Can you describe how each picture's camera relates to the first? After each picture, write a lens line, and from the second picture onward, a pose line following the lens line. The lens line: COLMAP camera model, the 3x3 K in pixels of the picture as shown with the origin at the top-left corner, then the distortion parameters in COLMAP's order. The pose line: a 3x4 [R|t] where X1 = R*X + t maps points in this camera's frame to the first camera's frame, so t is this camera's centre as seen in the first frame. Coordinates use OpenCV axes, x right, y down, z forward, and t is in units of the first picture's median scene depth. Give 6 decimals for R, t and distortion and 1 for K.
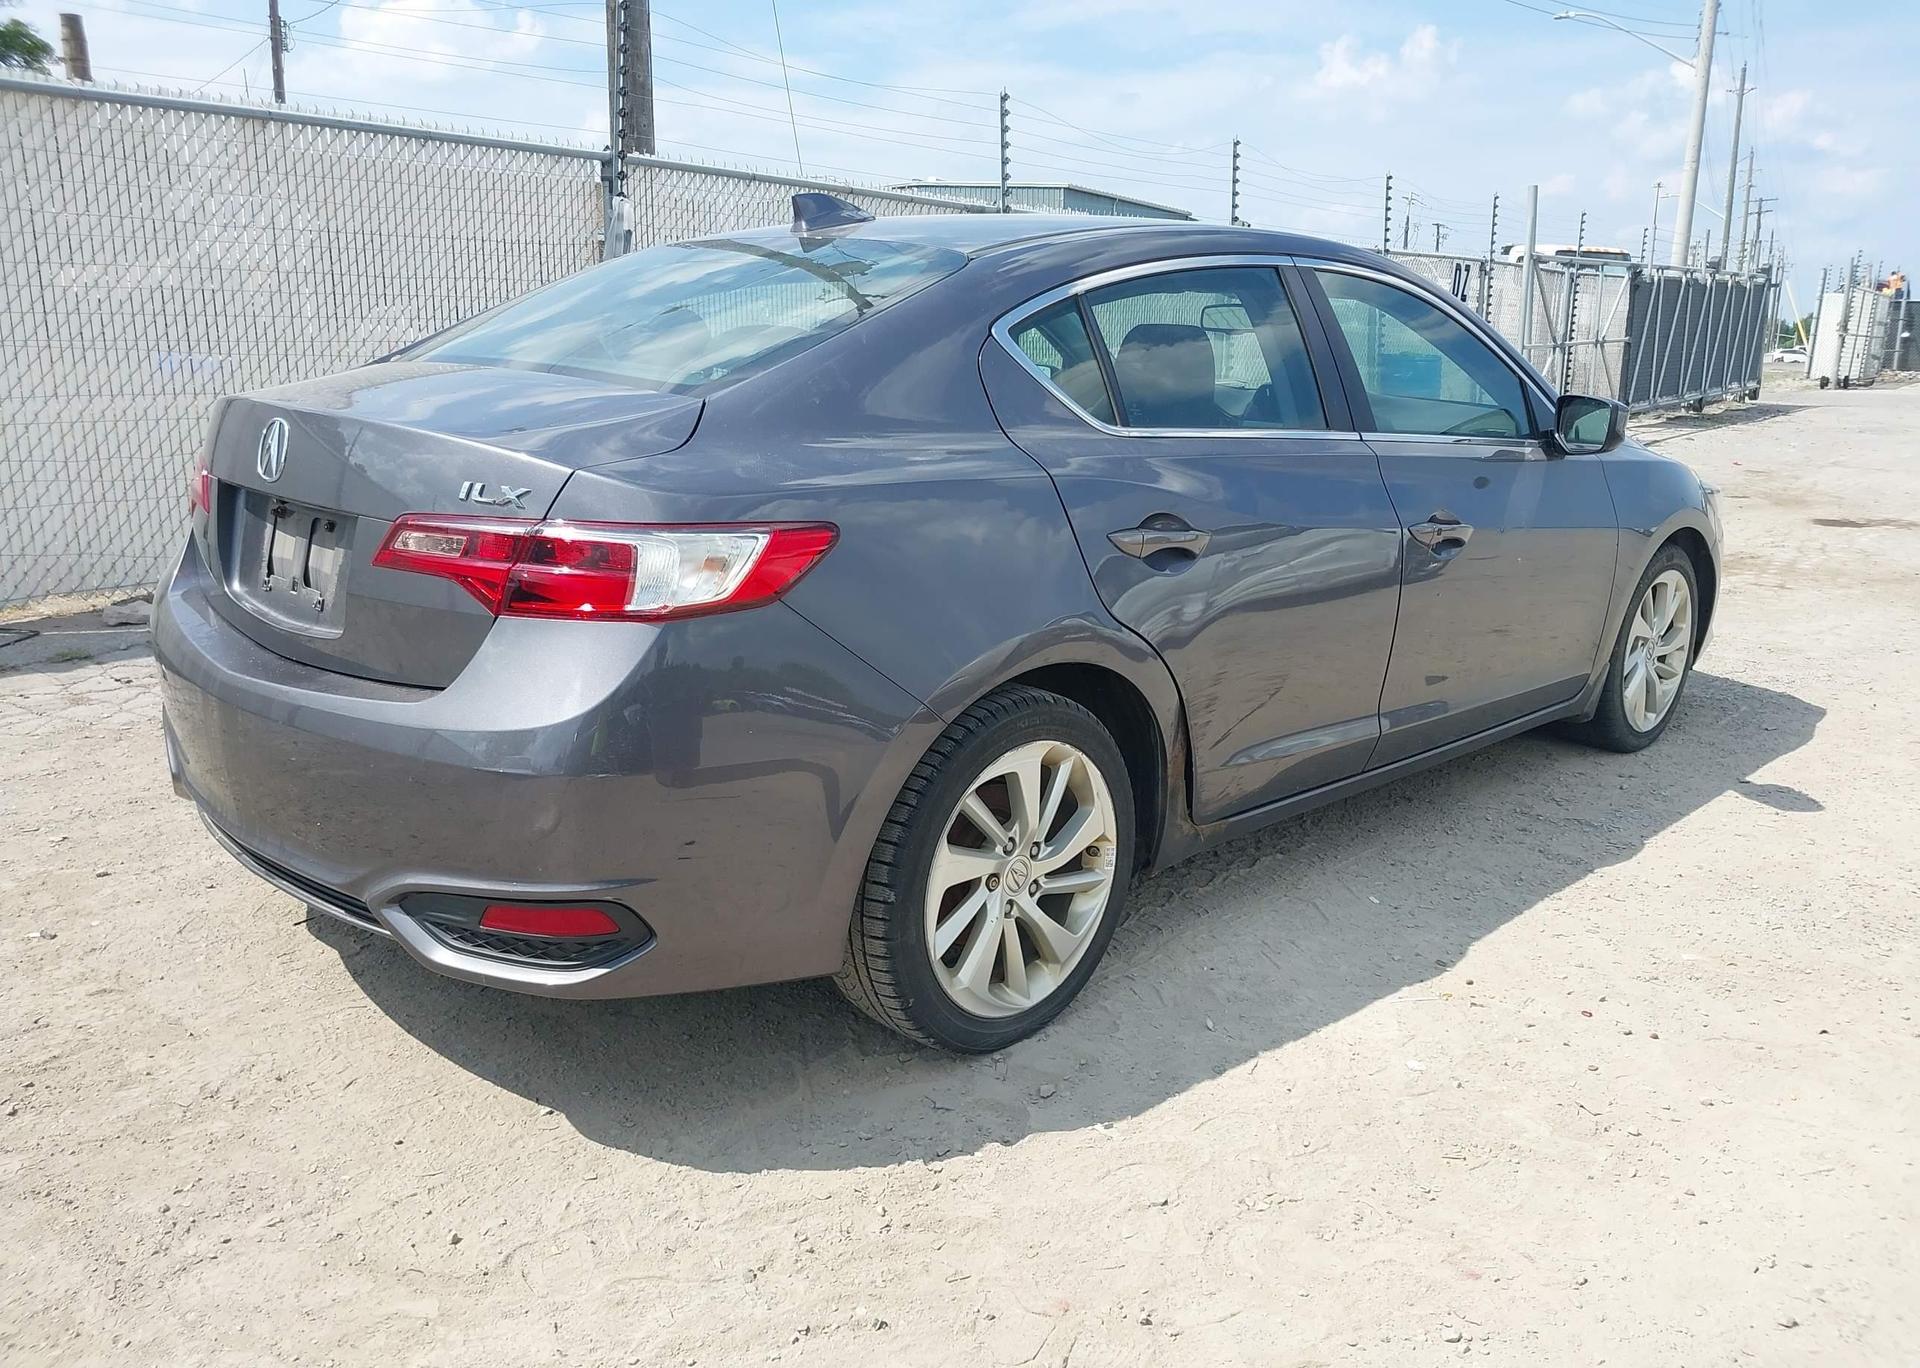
lens RADIAL K [[1508.0, 0, 963.2], [0, 1508.0, 680.3], [0, 0, 1]] dist [0.016862, -0.006019]
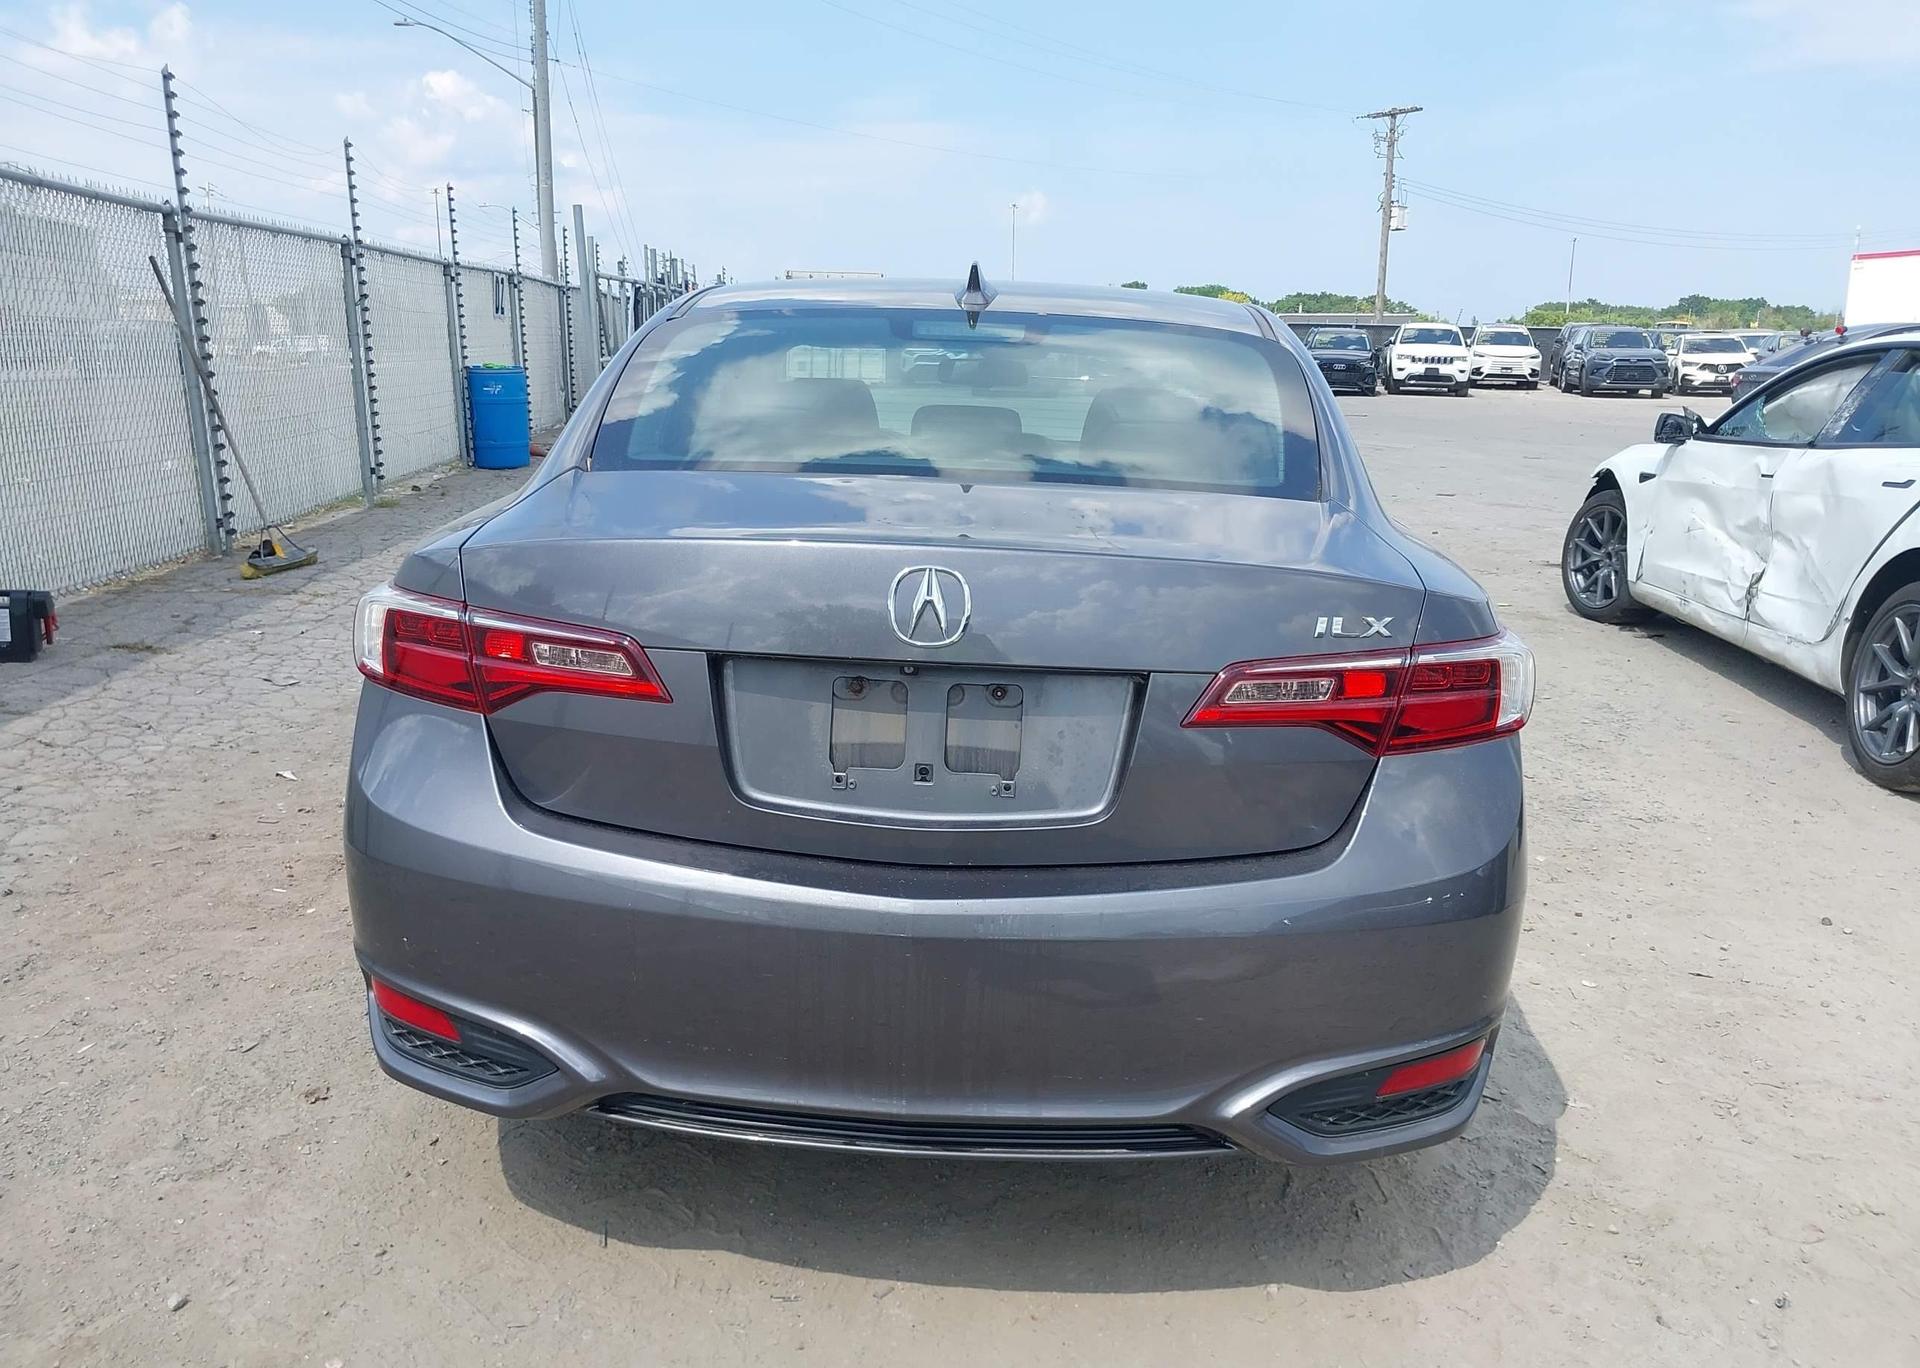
lens RADIAL K [[1540.1, 0, 964.3], [0, 1540.1, 679.5], [0, 0, 1]] dist [0.014267, -0.000586]
pose [[0.759886, -0.145659, 0.633527, -0.618553], [0.148533, 0.987696, 0.048930, -0.098486], [-0.632860, 0.056918, 0.772172, 0.251134]]
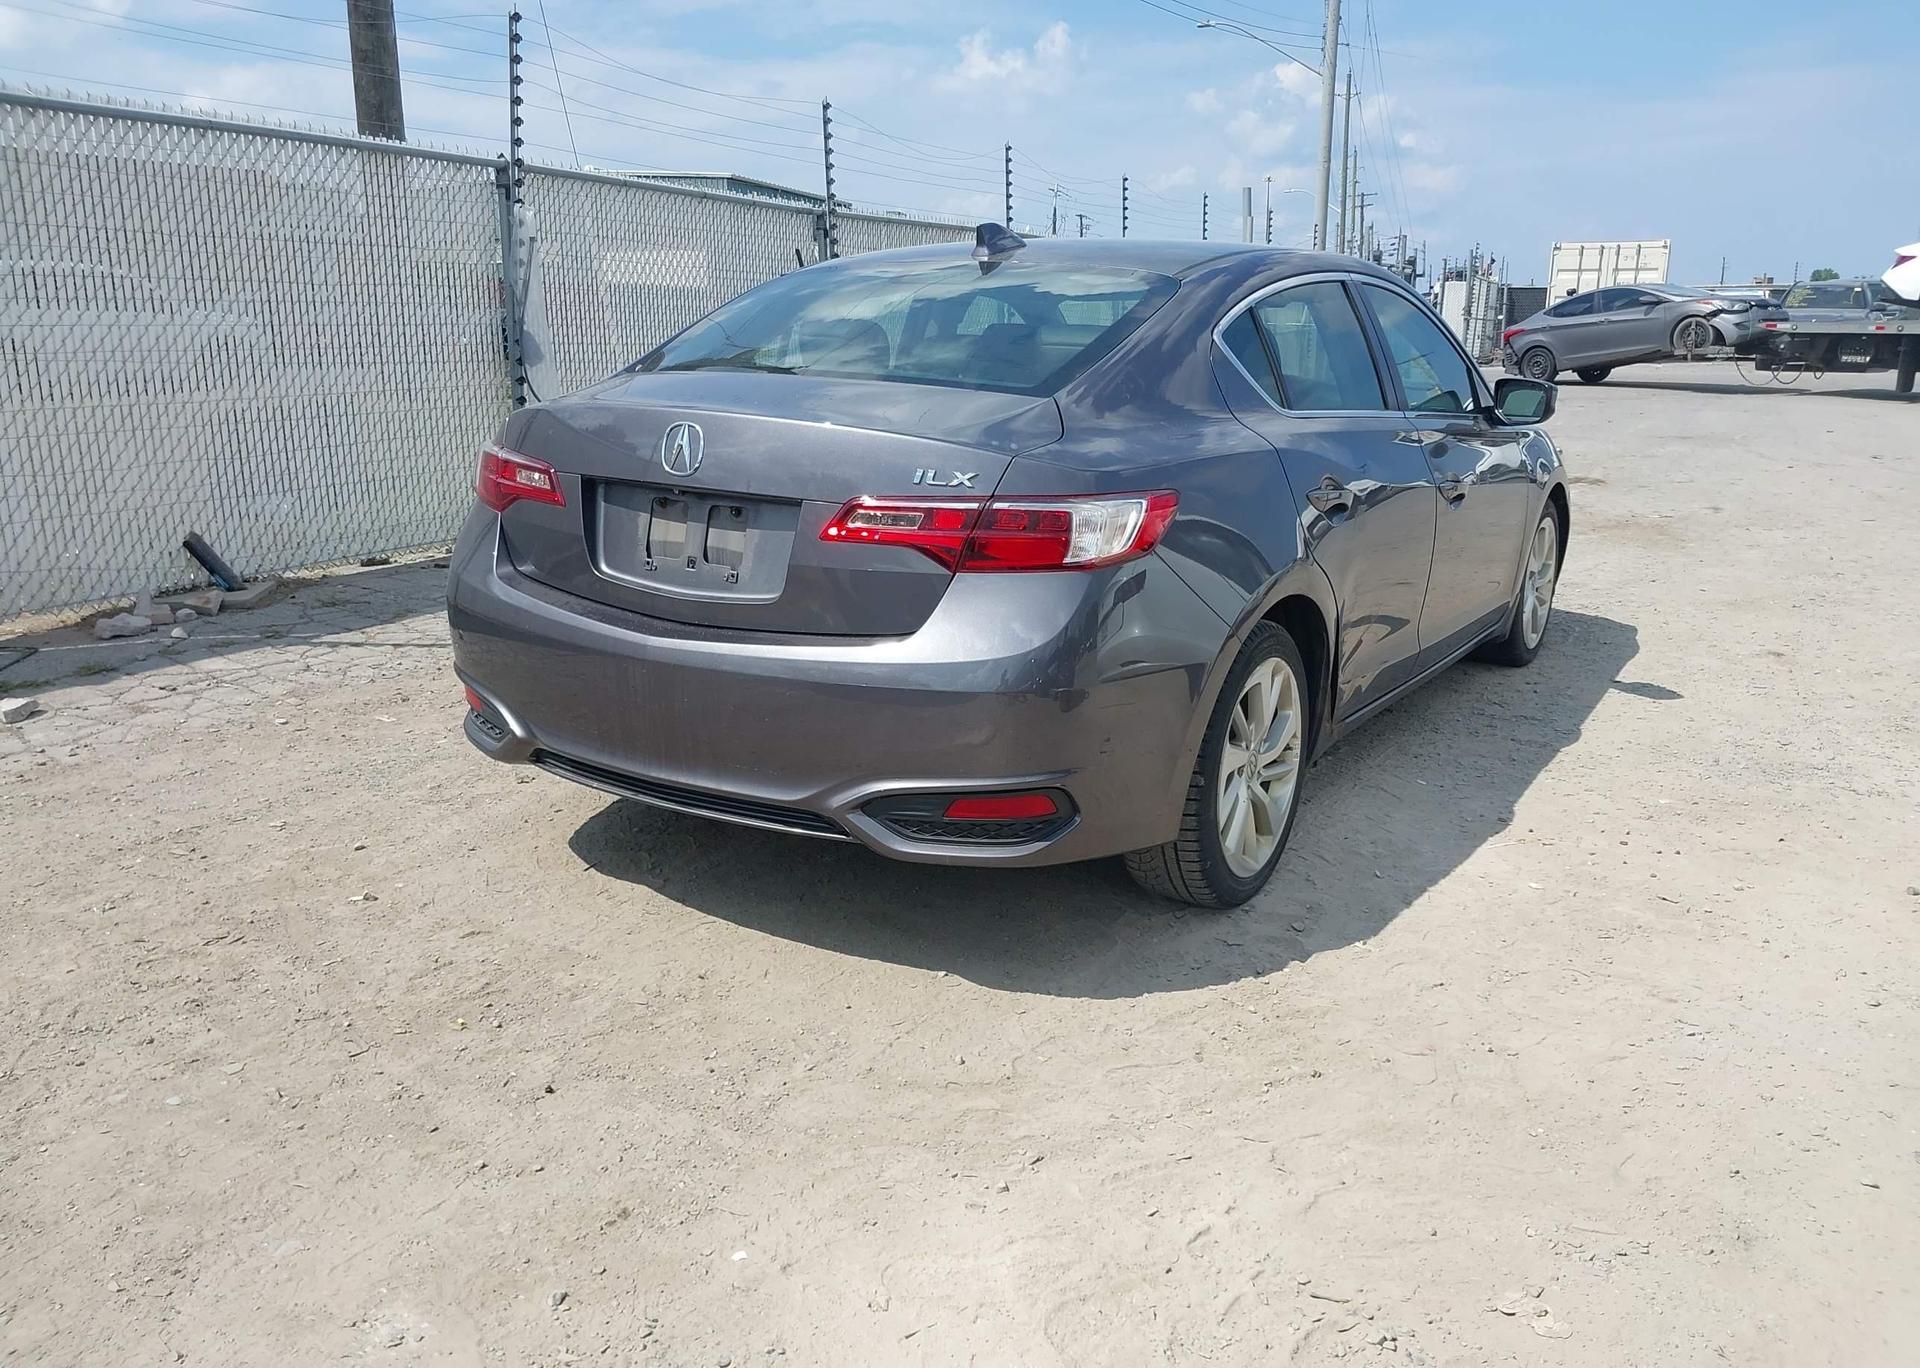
lens RADIAL K [[1508.0, 0, 963.2], [0, 1508.0, 680.3], [0, 0, 1]] dist [0.016862, -0.006019]
pose [[0.974891, -0.062560, 0.213716, -0.332405], [0.060995, 0.998041, 0.013914, 0.017175], [-0.214168, -0.000529, 0.976797, -0.139327]]
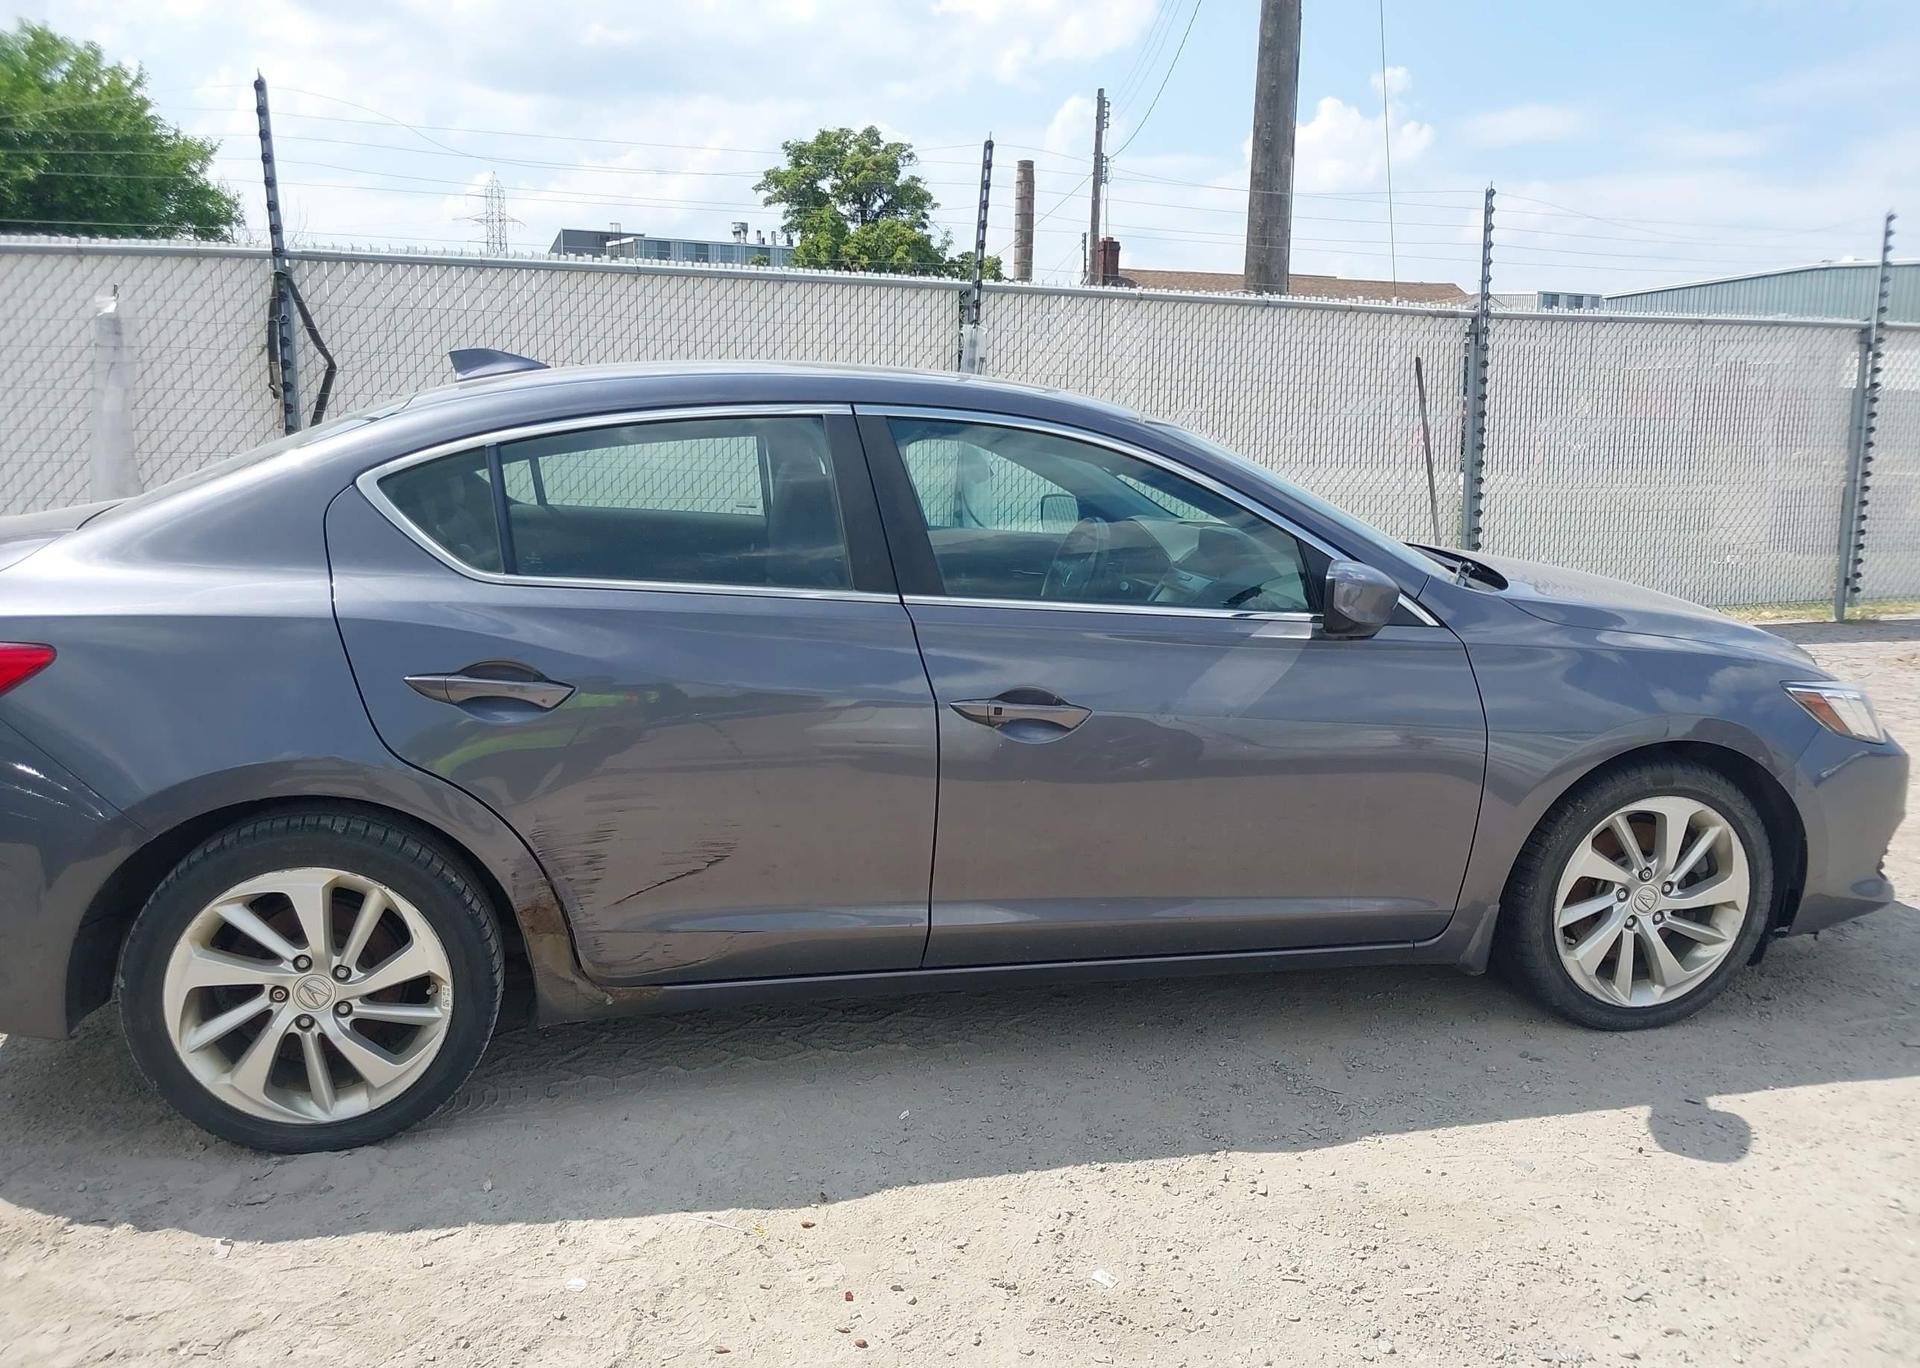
lens RADIAL K [[1520.2, 0, 960.1], [0, 1520.2, 686.9], [0, 0, 1]] dist [0.041834, -0.052861]
pose [[0.850091, 0.091922, -0.518552, 0.659316], [-0.122755, 0.992113, -0.025369, -0.076841], [0.512130, 0.085221, 0.854670, 0.205713]]
